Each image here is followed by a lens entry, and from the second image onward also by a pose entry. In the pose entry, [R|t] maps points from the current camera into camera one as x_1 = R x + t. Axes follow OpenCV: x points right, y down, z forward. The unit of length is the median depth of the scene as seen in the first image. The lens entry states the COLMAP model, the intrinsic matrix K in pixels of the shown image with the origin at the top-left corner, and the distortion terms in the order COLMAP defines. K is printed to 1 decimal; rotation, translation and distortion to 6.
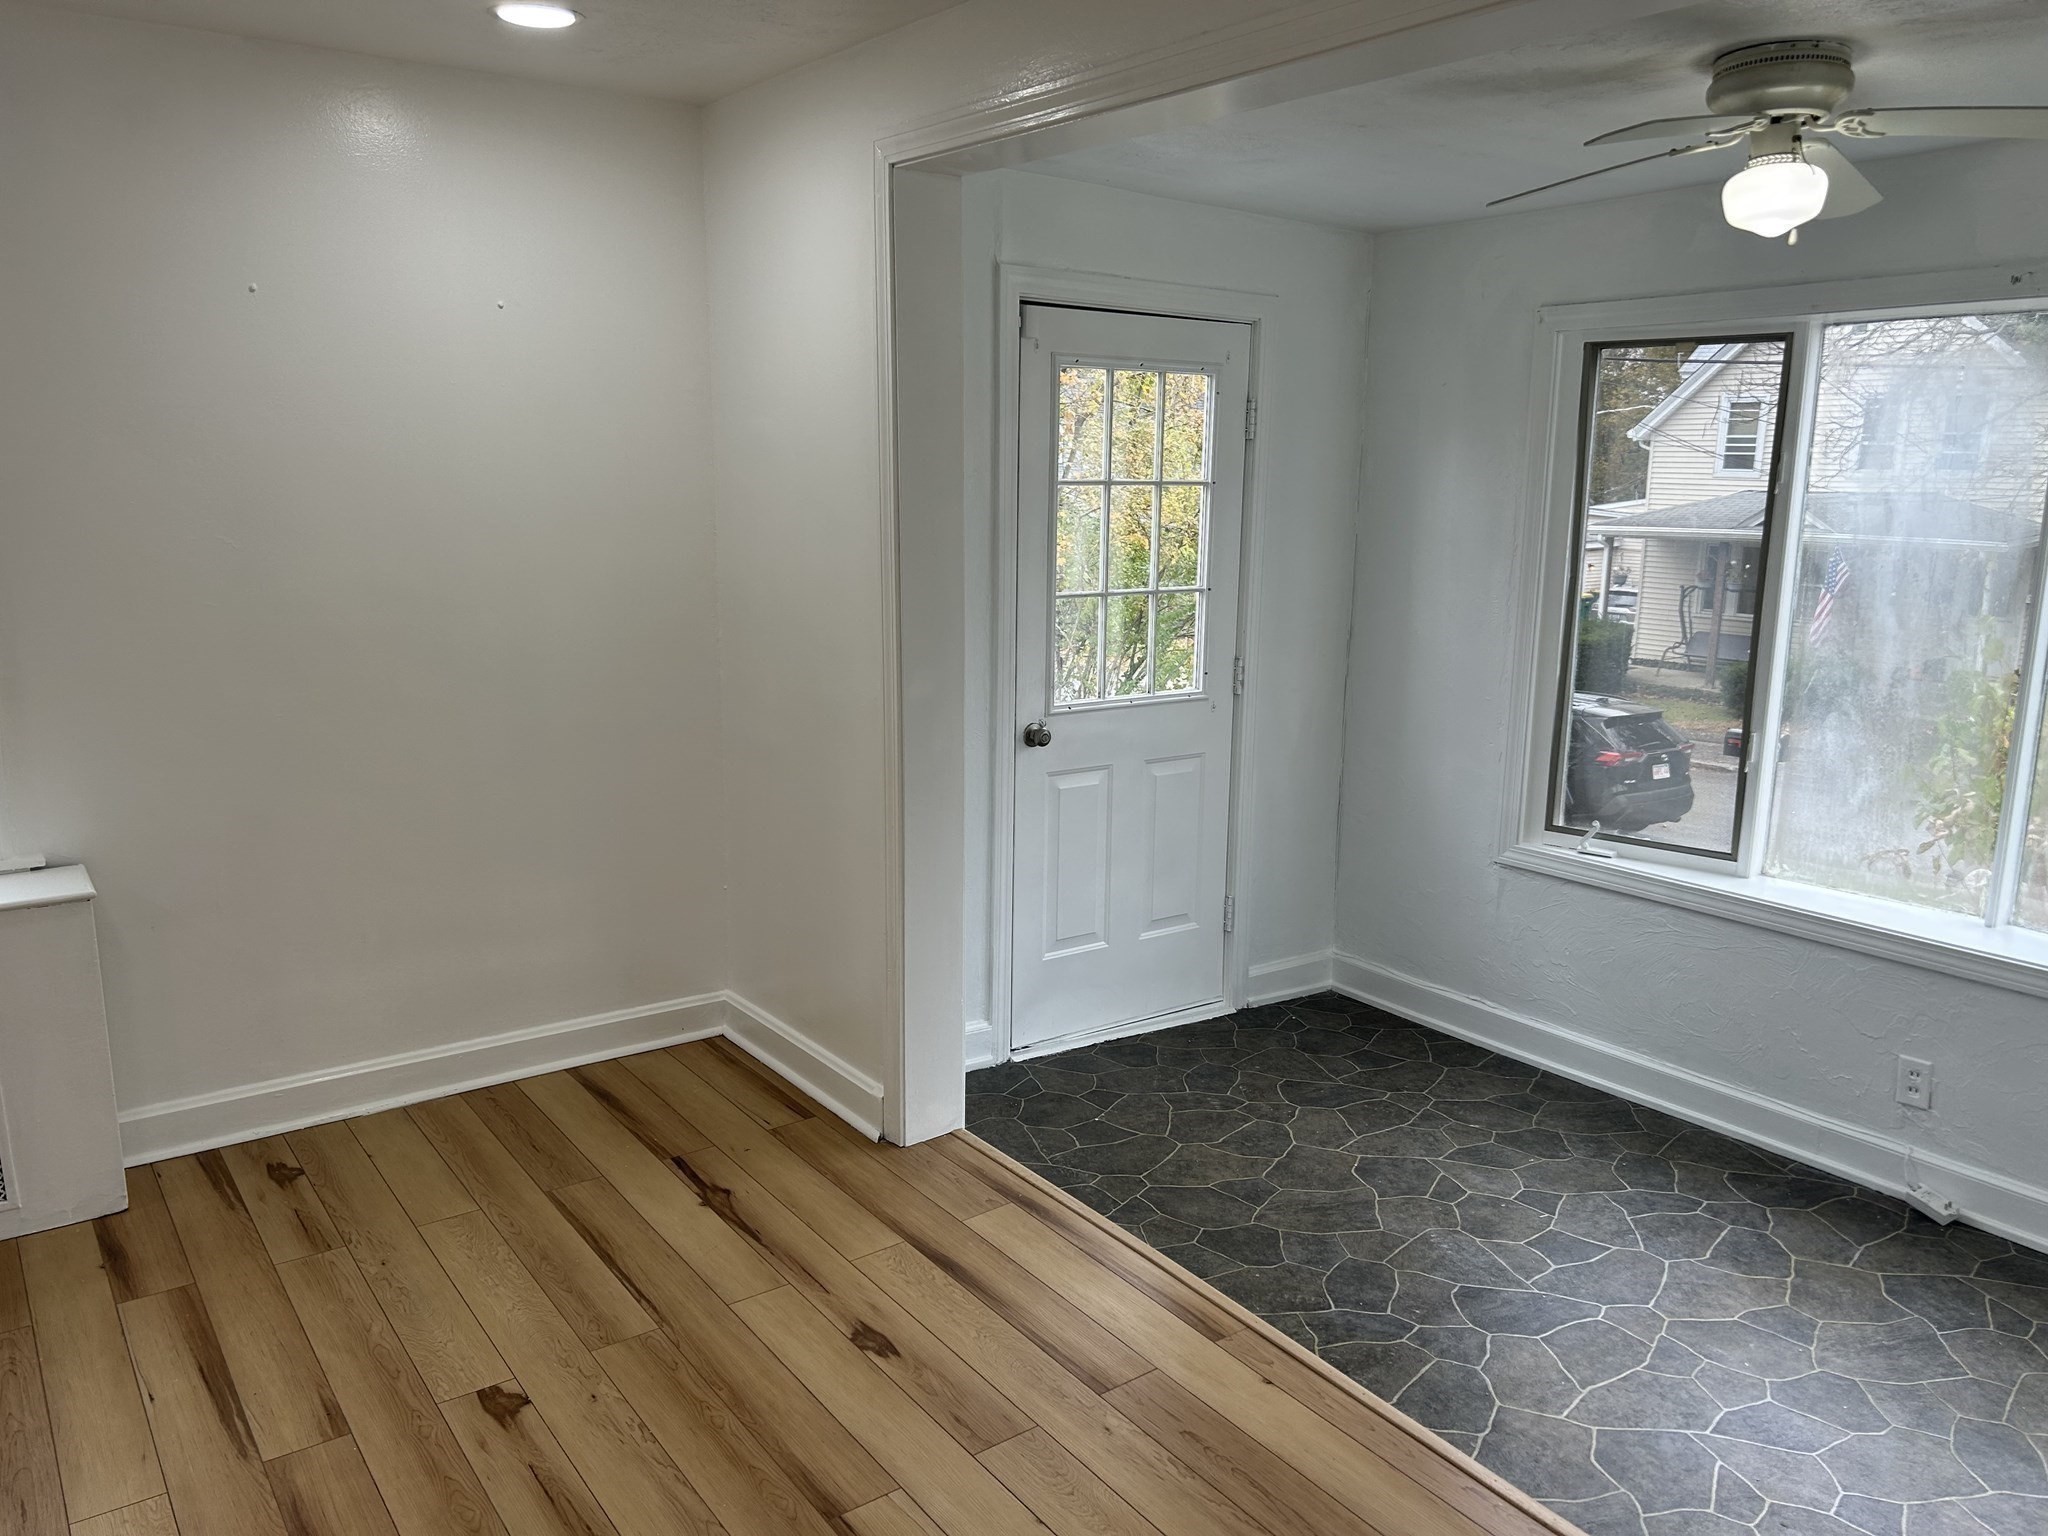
lens RADIAL K [[1540.2, 0, 1022.7], [0, 1540.2, 767.7], [0, 0, 1]] dist [0.046374, -0.057880]
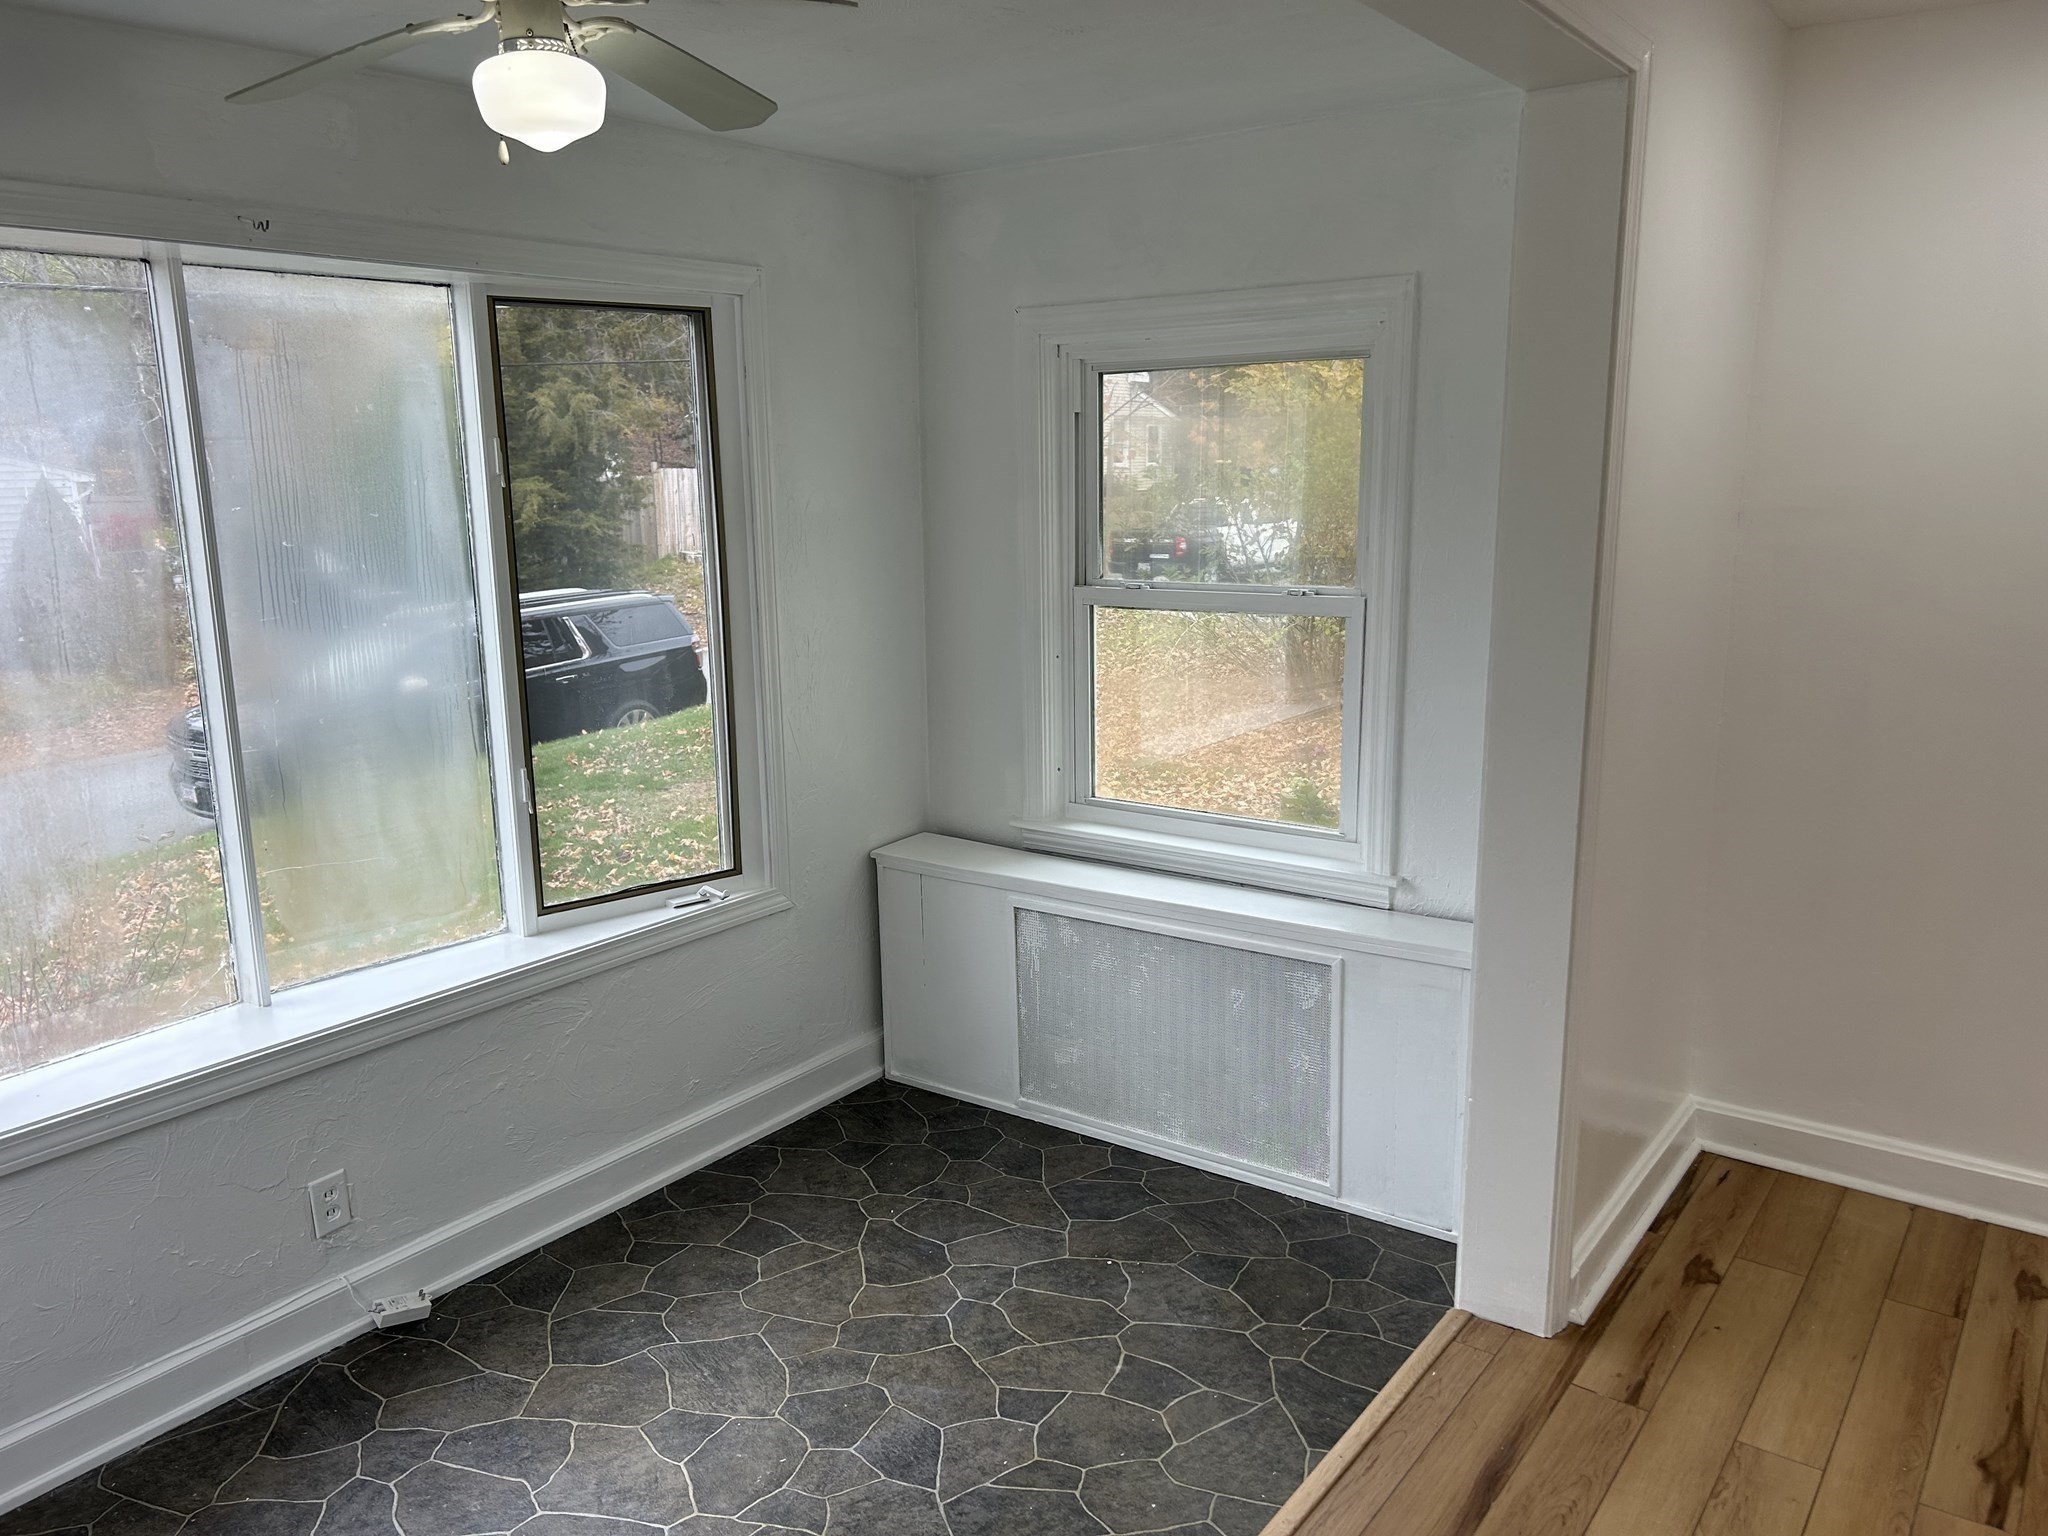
lens RADIAL K [[1540.2, 0, 1023.6], [0, 1540.2, 772.5], [0, 0, 1]] dist [0.046374, -0.057880]
pose [[-0.308453, -0.201342, 0.929687, -0.265498], [0.198494, 0.942204, 0.269910, -0.164620], [-0.930299, 0.267792, -0.250661, 0.800887]]
